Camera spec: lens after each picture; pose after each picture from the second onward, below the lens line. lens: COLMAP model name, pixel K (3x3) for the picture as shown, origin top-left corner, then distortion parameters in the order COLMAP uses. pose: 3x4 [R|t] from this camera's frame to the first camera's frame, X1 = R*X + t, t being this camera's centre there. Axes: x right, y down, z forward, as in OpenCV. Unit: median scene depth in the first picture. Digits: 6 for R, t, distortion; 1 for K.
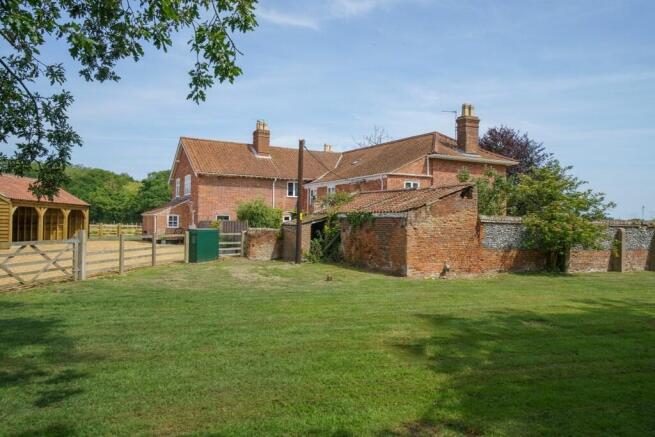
lens RADIAL K [[453.9, 0, 328.6], [0, 453.9, 216.3], [0, 0, 1]] dist [0.059099, 0.003206]
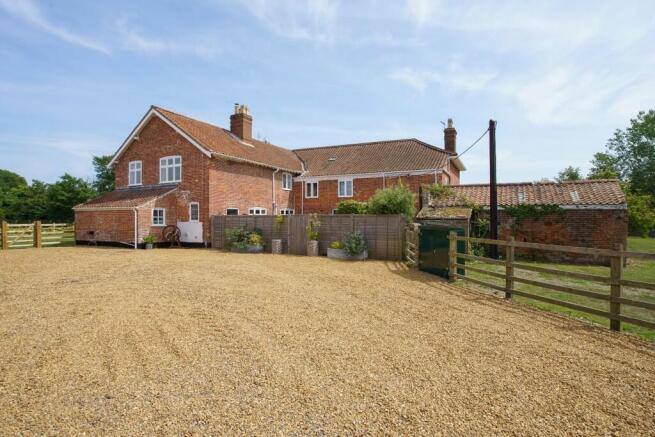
lens RADIAL K [[302.0, 0, 325.9], [0, 302.0, 221.1], [0, 0, 1]] dist [-0.003414, 0.000190]
pose [[0.821167, -0.024565, 0.570159, -0.397522], [0.004616, 0.999326, 0.036407, 0.000856], [-0.570669, -0.027265, 0.820727, 0.451588]]
